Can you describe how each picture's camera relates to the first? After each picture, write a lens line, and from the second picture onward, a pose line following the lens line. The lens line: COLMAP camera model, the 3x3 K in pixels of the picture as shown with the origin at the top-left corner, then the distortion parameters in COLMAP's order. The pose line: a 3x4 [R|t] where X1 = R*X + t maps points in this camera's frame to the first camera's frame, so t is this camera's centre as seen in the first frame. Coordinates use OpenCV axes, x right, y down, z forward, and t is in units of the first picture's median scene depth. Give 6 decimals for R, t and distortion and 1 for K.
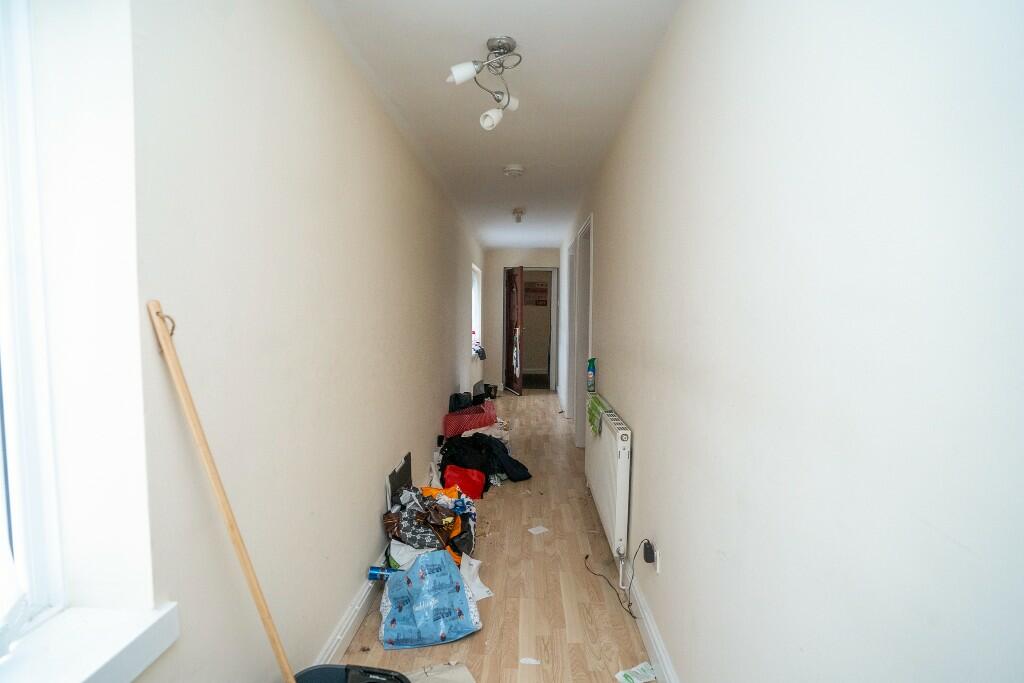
lens RADIAL K [[495.9, 0, 514.8], [0, 495.9, 343.2], [0, 0, 1]] dist [-0.014450, 0.001095]
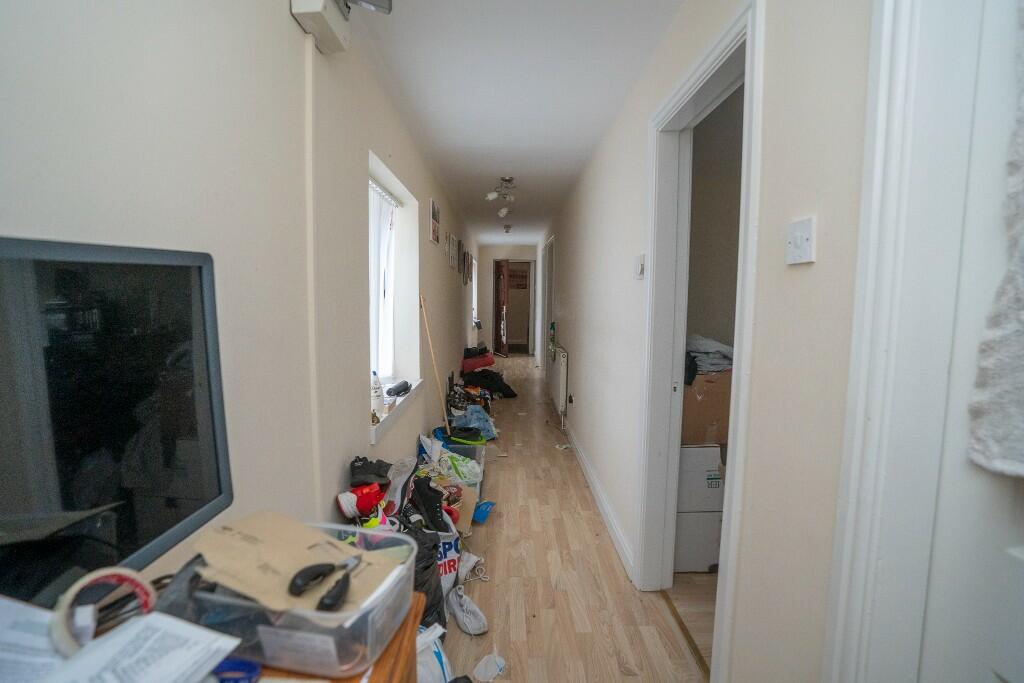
lens RADIAL K [[495.9, 0, 509.5], [0, 495.9, 338.8], [0, 0, 1]] dist [-0.014450, 0.001095]
pose [[0.999530, -0.001048, 0.030638, -0.028309], [0.000104, 0.999526, 0.030798, 0.020715], [-0.030656, -0.030781, 0.999056, -0.421346]]
